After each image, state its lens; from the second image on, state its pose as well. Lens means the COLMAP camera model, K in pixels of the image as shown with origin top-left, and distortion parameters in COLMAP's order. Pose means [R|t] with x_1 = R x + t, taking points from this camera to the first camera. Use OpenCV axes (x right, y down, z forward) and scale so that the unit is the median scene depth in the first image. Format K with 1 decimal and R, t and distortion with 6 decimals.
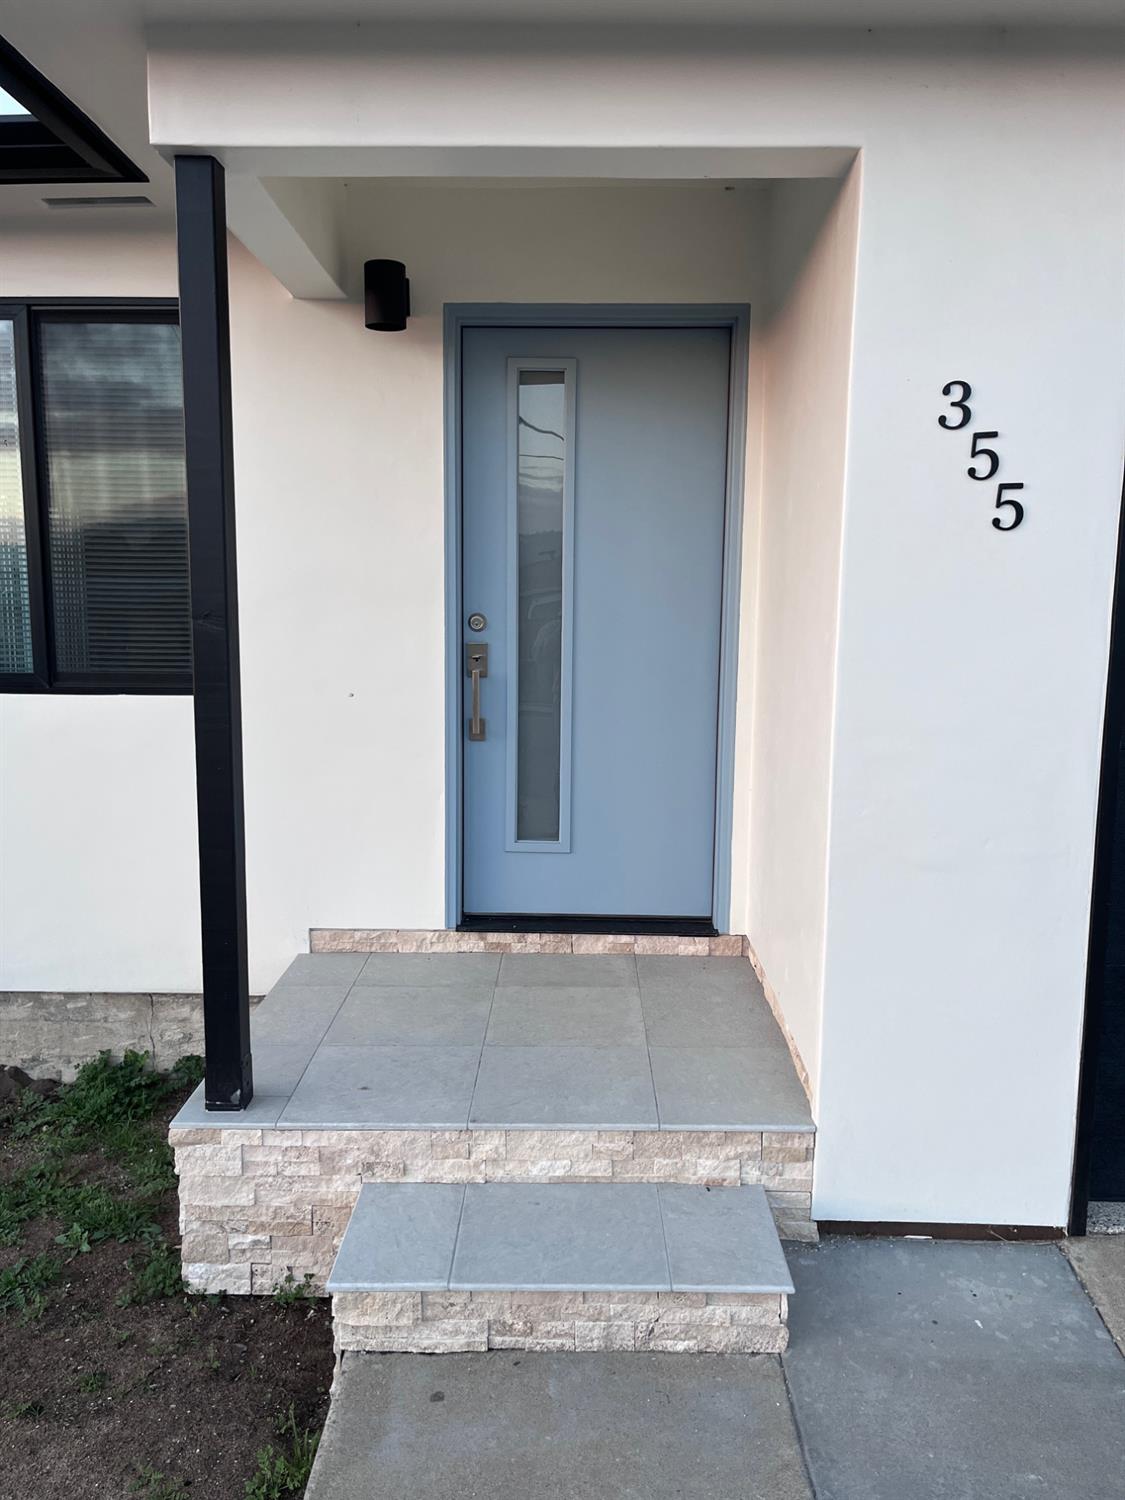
lens RADIAL K [[1153.7, 0, 562.5], [0, 1153.7, 750.0], [0, 0, 1]] dist [0.036754, -0.008535]
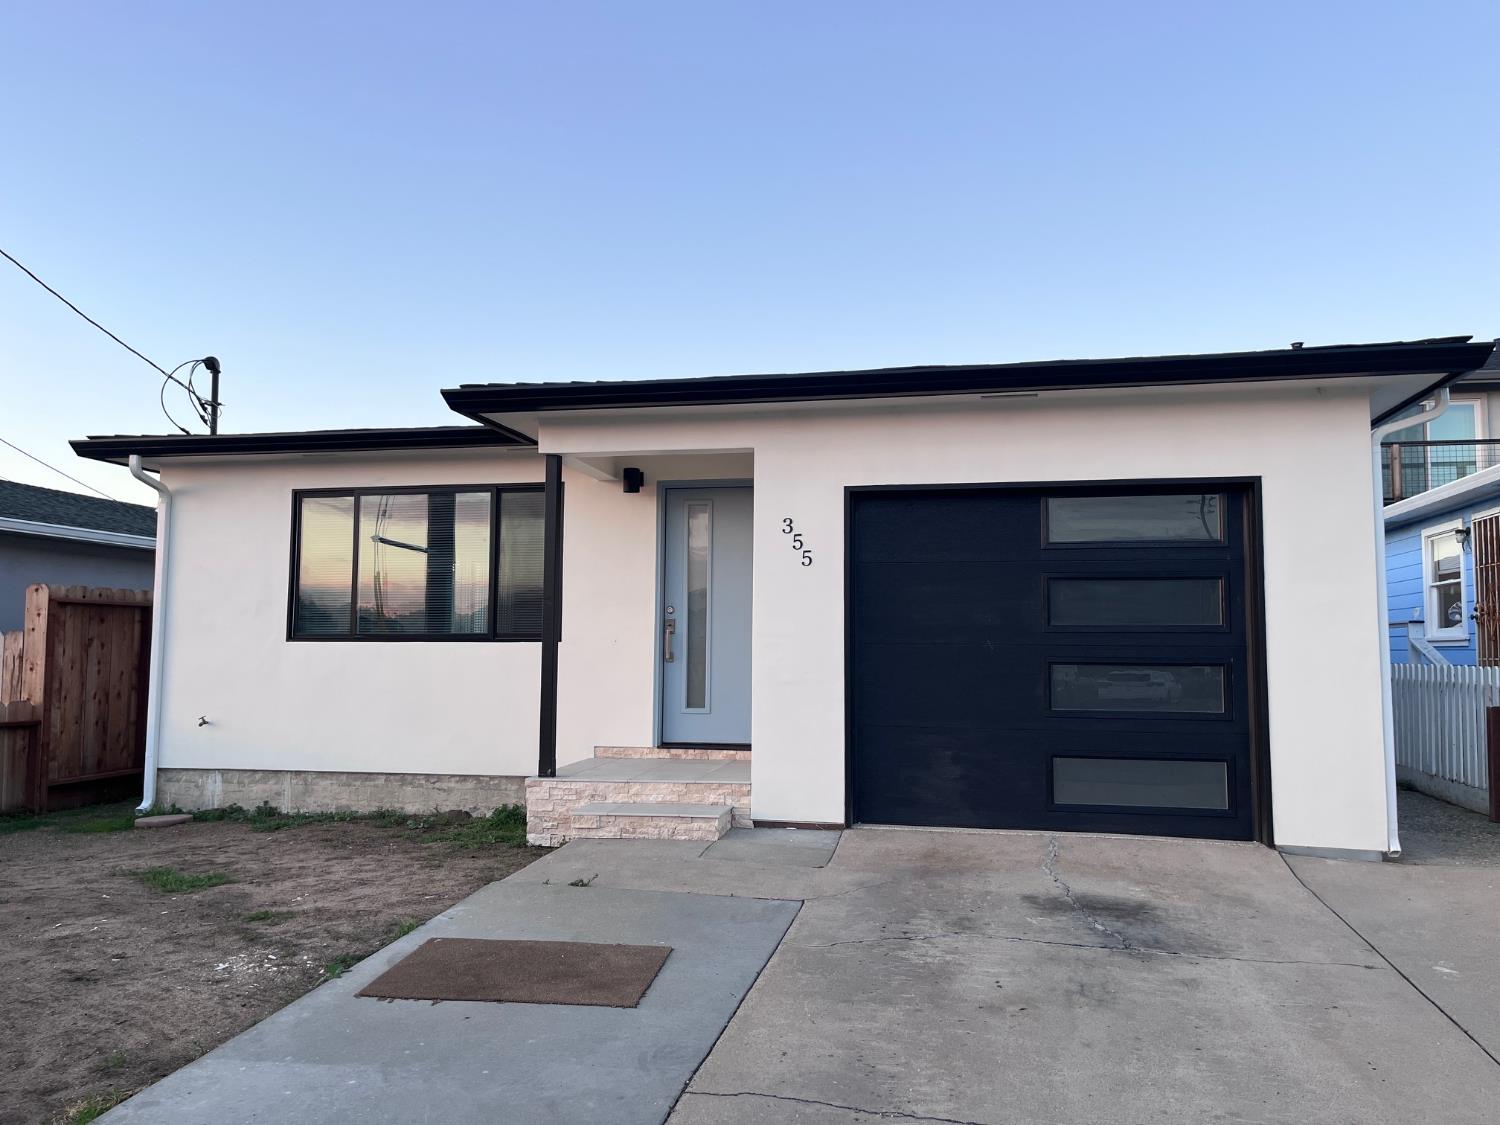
lens RADIAL K [[1153.7, 0, 761.6], [0, 1153.7, 550.9], [0, 0, 1]] dist [0.036754, -0.008535]
pose [[0.984416, -0.015739, -0.175152, 0.701389], [-0.022787, 0.976175, -0.215787, 0.366638], [0.174376, 0.216415, 0.960603, -1.654937]]
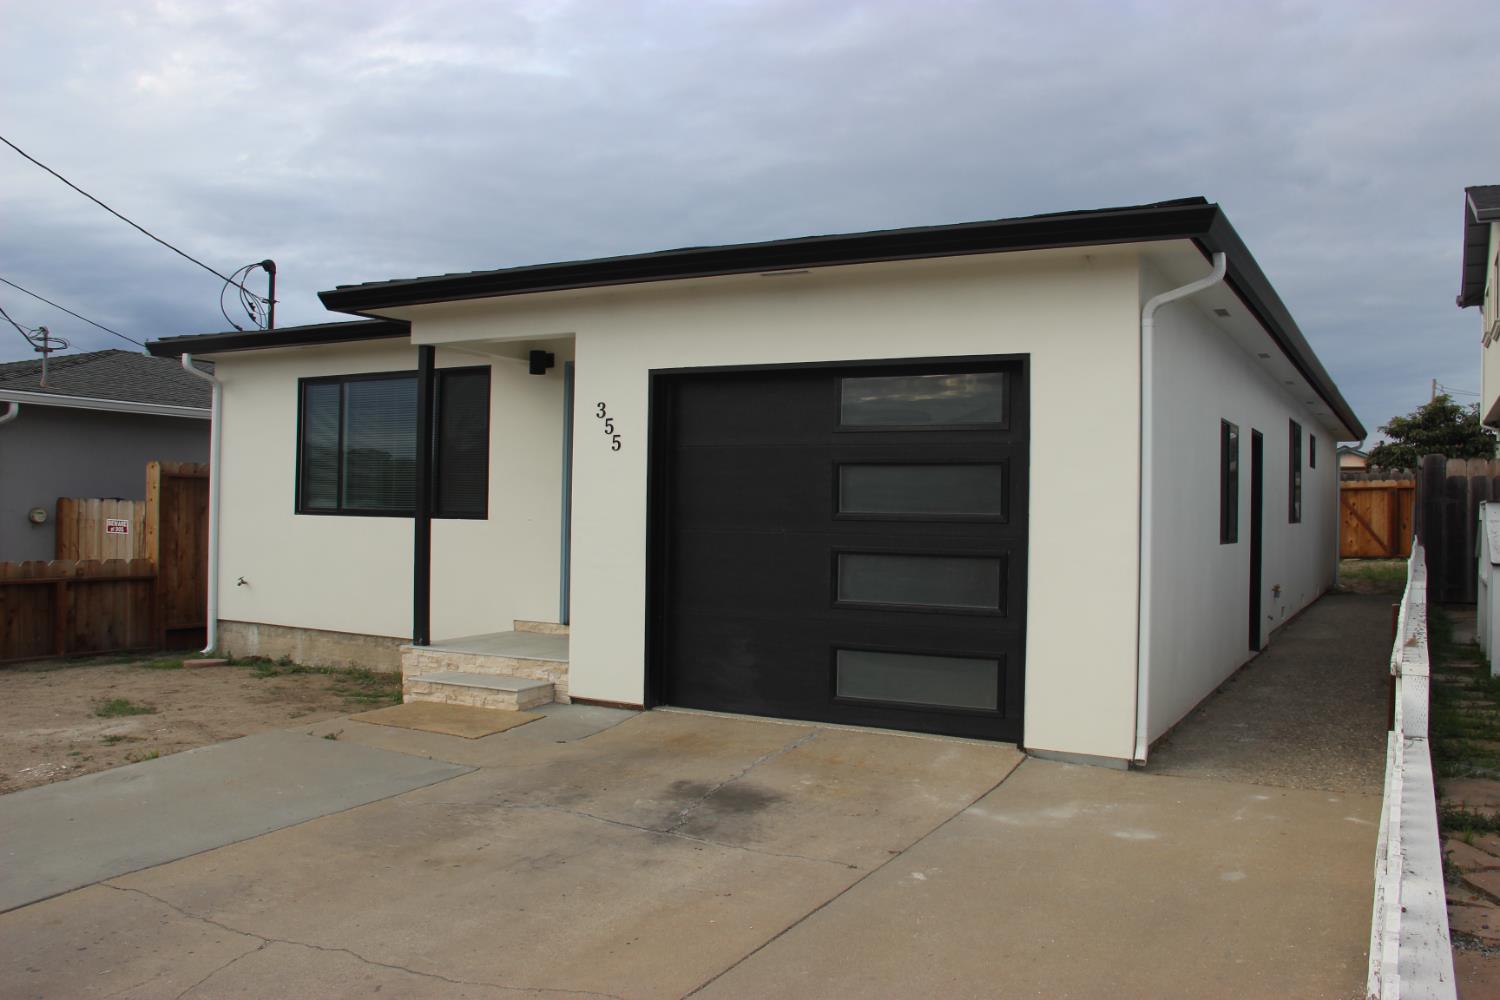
lens RADIAL K [[1272.4, 0, 750.0], [0, 1272.4, 500.0], [0, 0, 1]] dist [-0.161101, 0.004212]
pose [[0.884426, 0.006891, -0.466630, 1.960252], [-0.074761, 0.989070, -0.127092, 0.286815], [0.460654, 0.147289, 0.875274, -1.477975]]
